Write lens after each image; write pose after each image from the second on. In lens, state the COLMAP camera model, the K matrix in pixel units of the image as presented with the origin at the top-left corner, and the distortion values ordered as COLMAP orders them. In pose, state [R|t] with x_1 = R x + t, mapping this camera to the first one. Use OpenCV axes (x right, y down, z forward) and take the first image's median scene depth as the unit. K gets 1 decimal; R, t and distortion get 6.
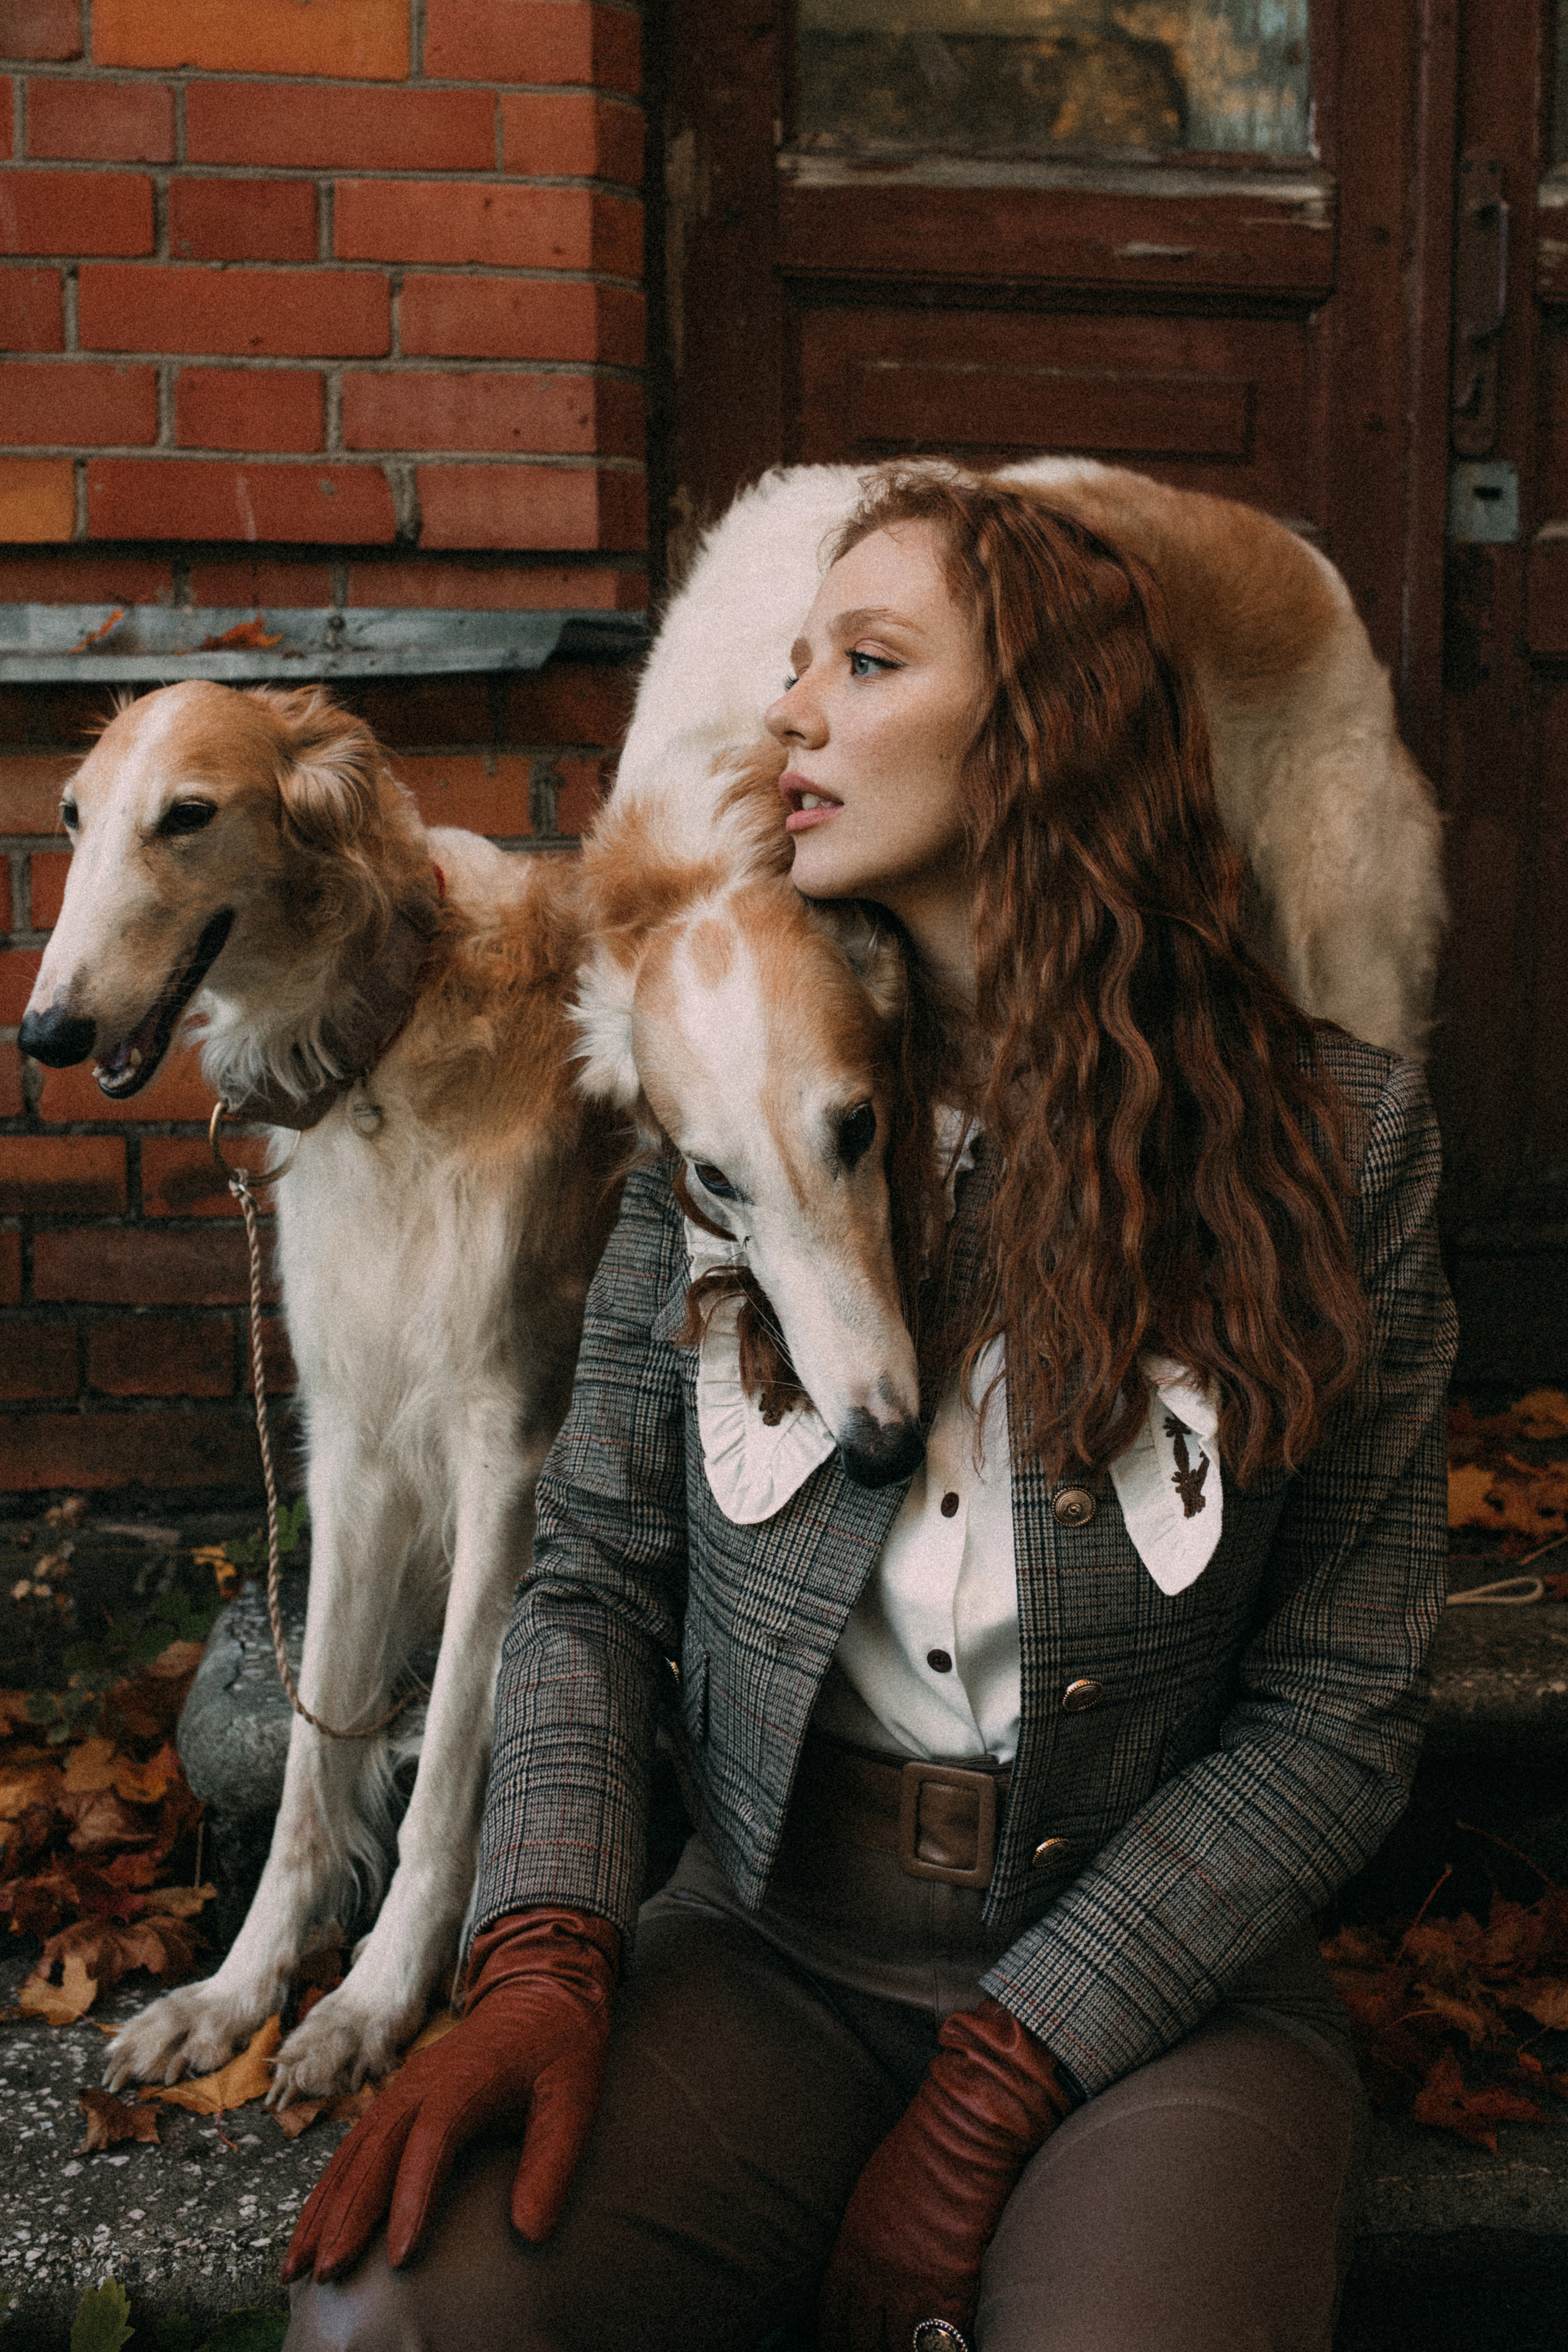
lens RADIAL K [[2340.6, 0, 789.9], [0, 2340.6, 1068.0], [0, 0, 1]] dist [0.003696, -0.012479]
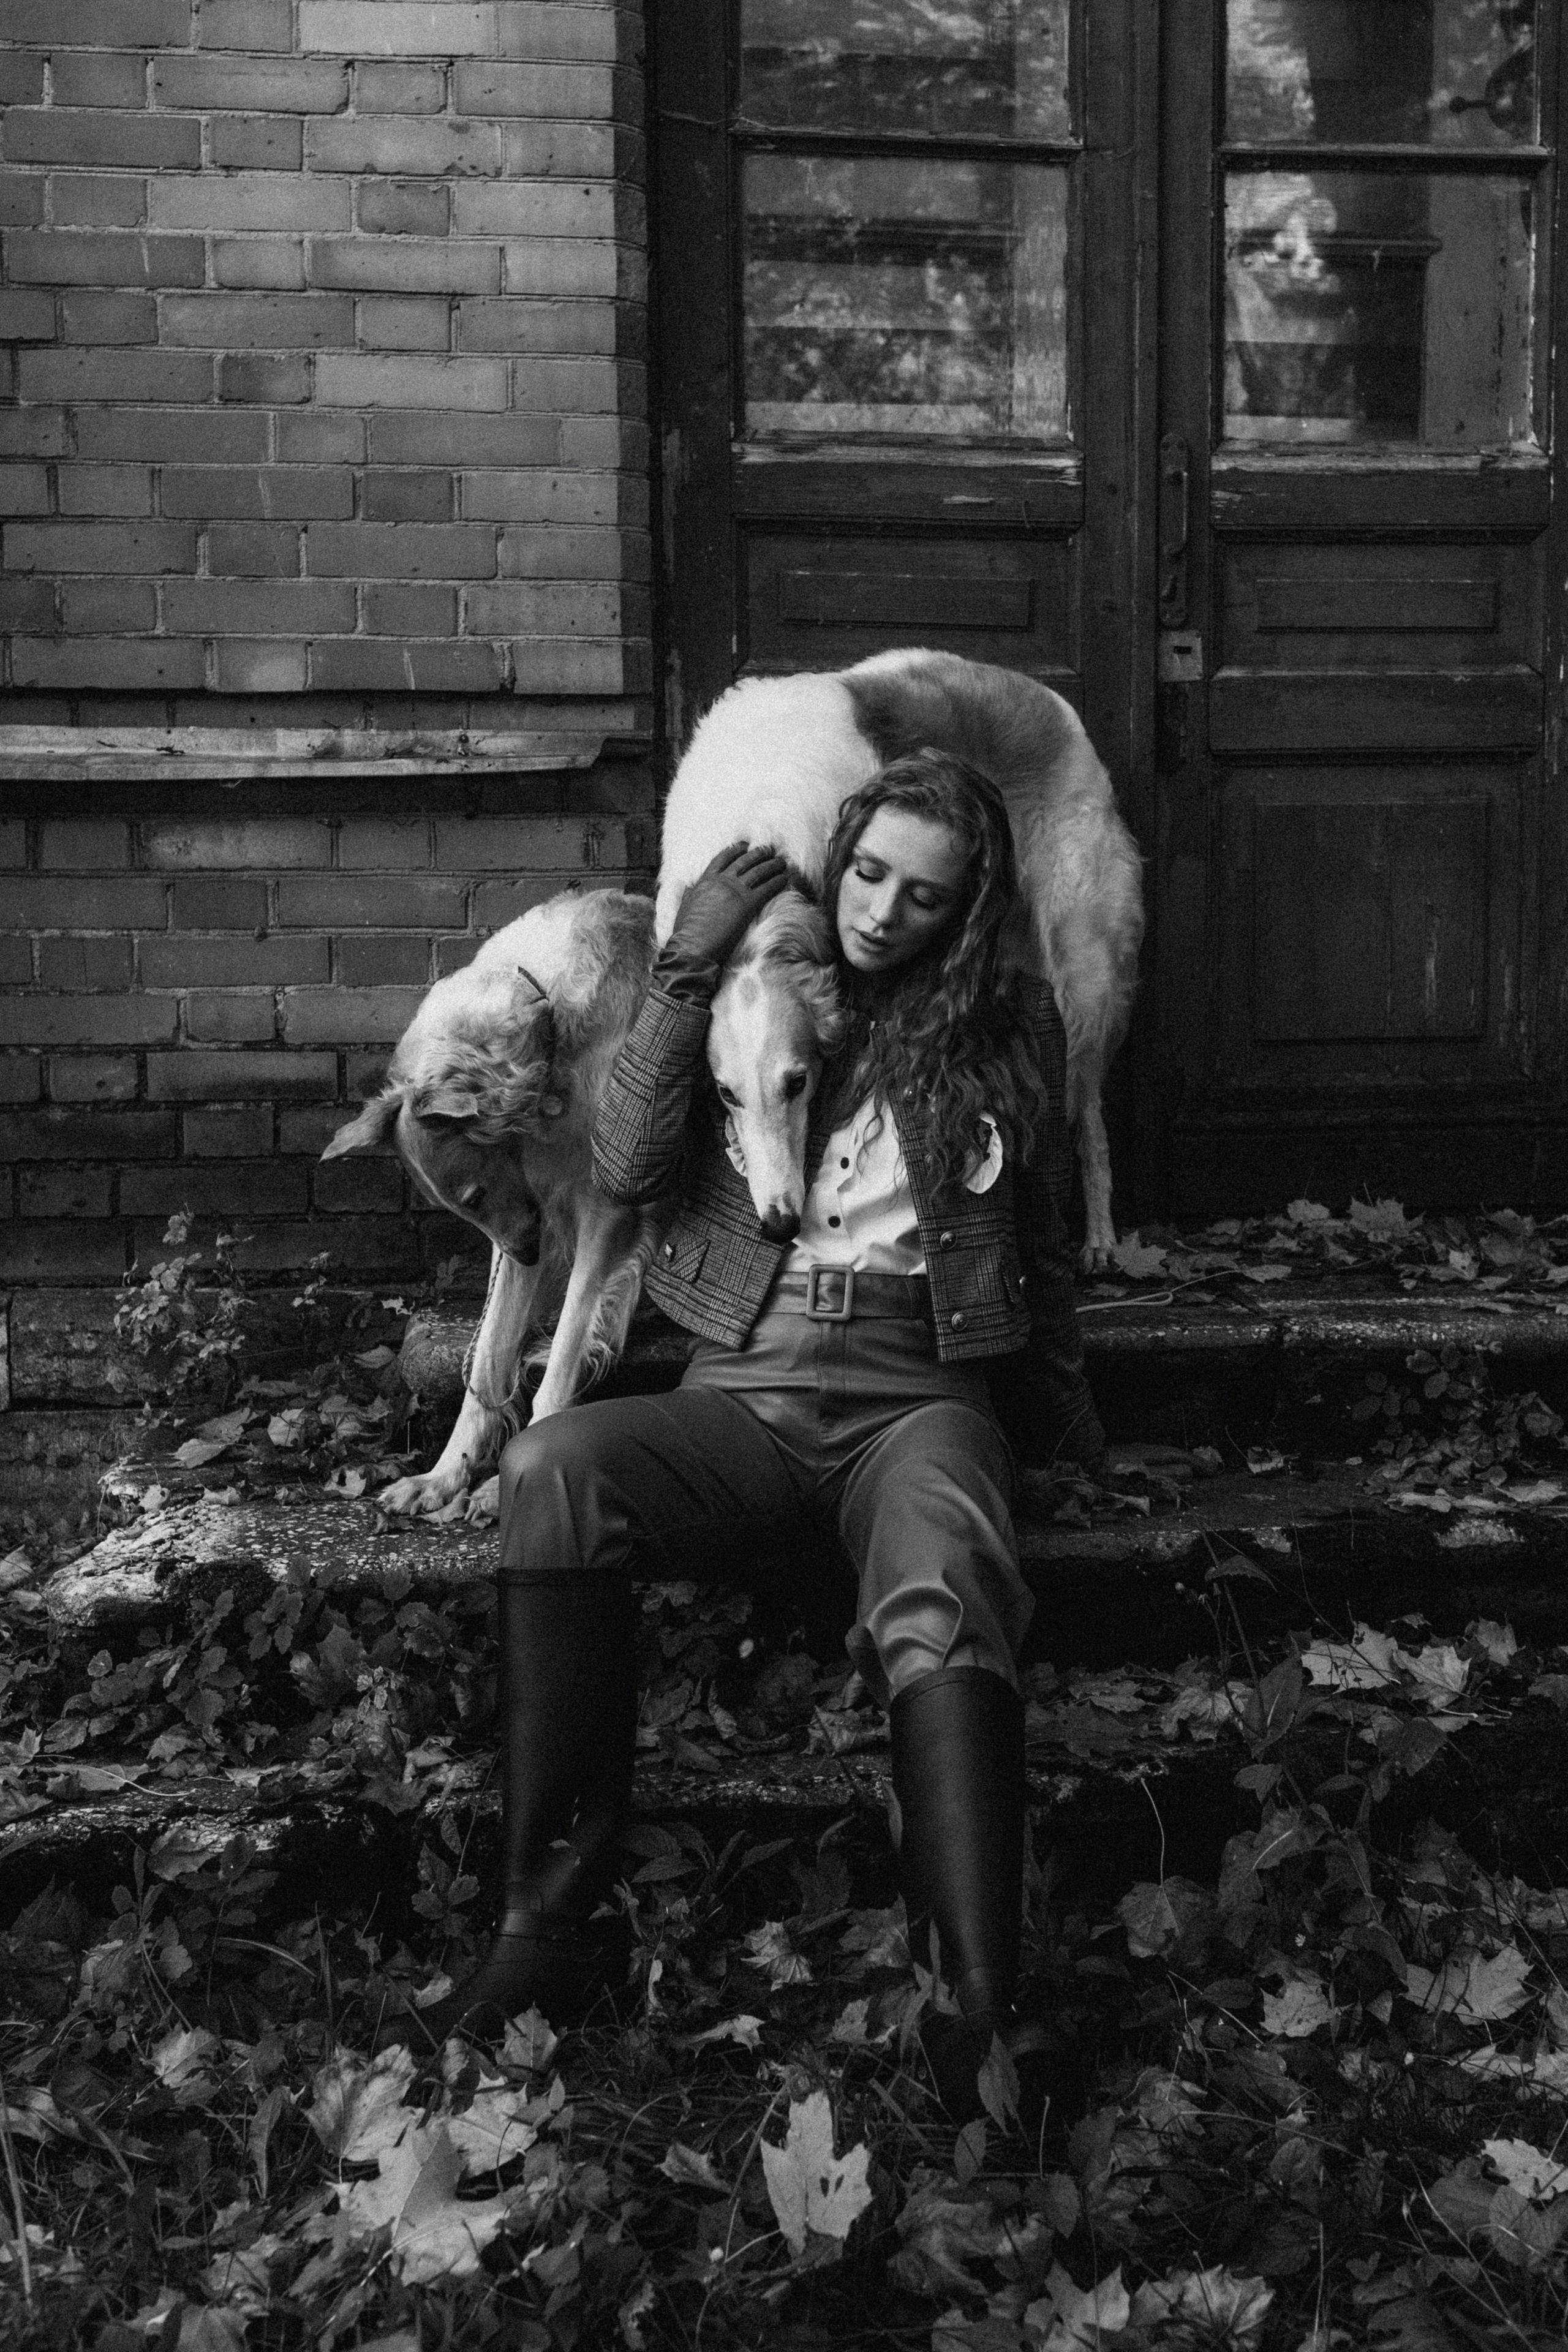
lens RADIAL K [[2472.4, 0, 873.9], [0, 2472.4, 1120.5], [0, 0, 1]] dist [0.013308, -0.011191]
pose [[0.999487, -0.007010, 0.031254, 0.039066], [0.006923, 0.999972, 0.002886, 0.076654], [-0.031274, -0.002668, 0.999507, -0.765963]]
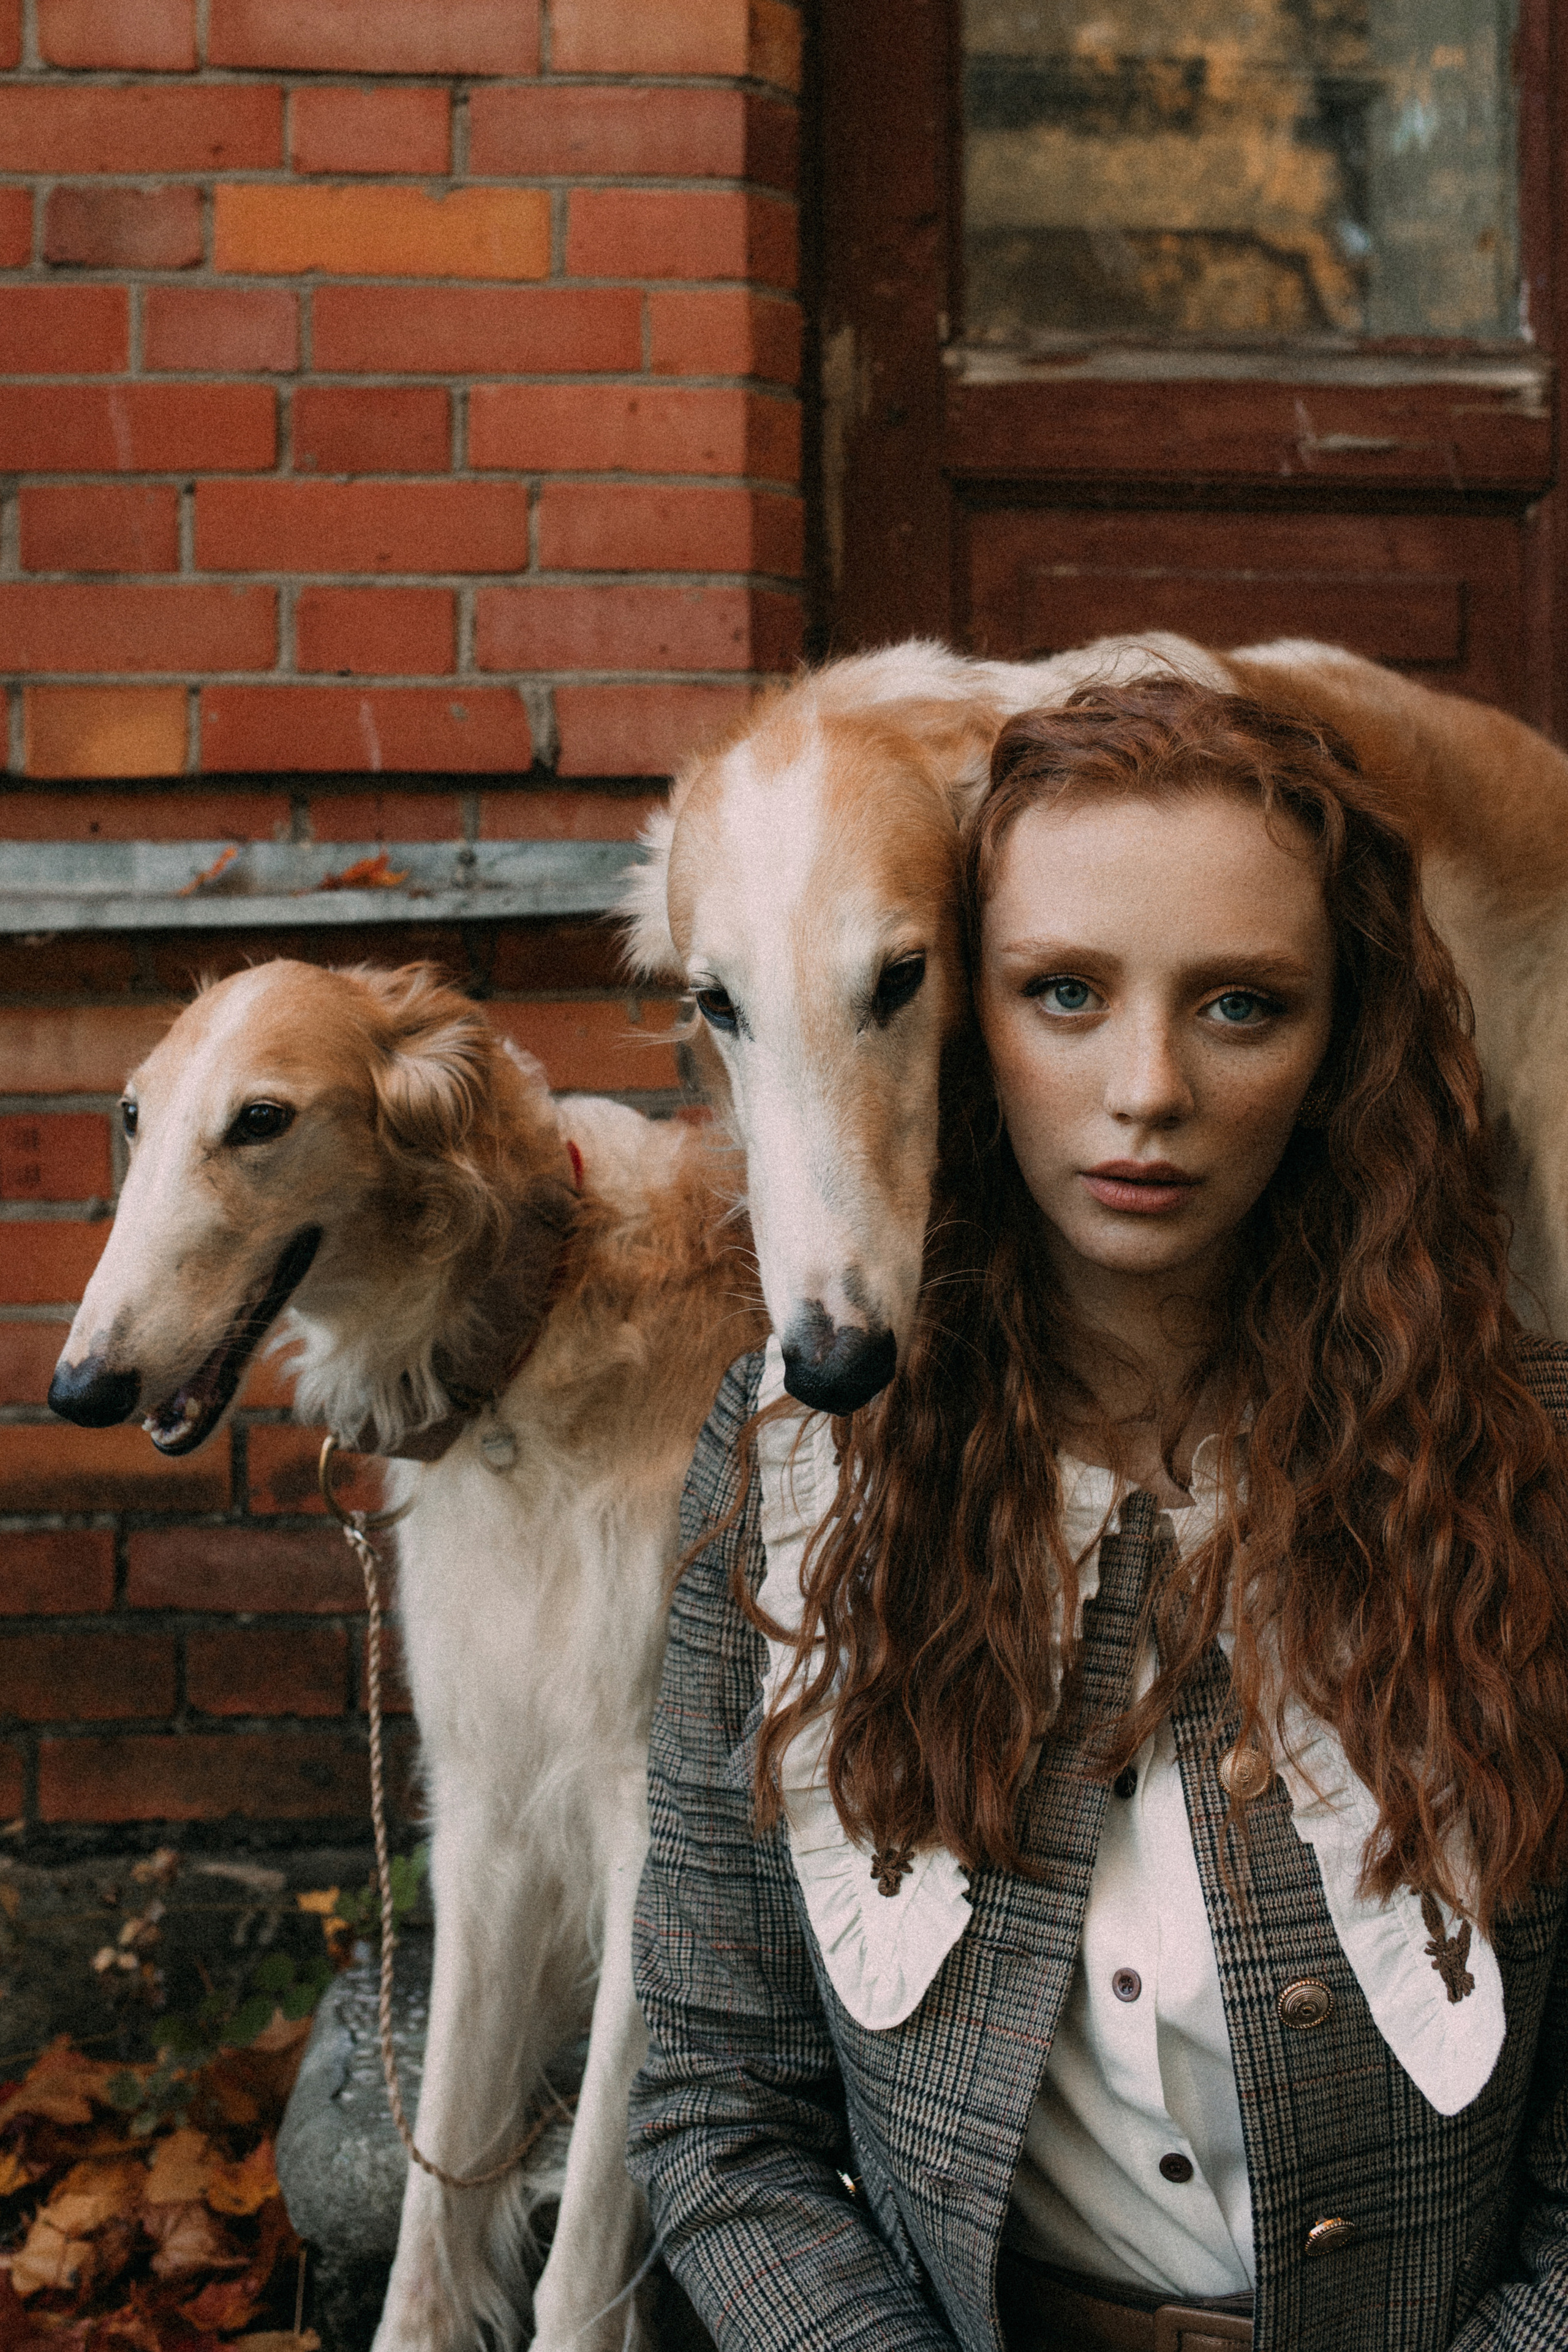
lens RADIAL K [[2354.5, 0, 778.8], [0, 2354.5, 1086.5], [0, 0, 1]] dist [-0.018829, 0.021456]
pose [[0.998546, -0.006720, -0.053477, -0.024532], [0.002498, 0.996901, -0.078632, -0.029591], [0.053840, 0.078384, 0.995468, 0.103022]]
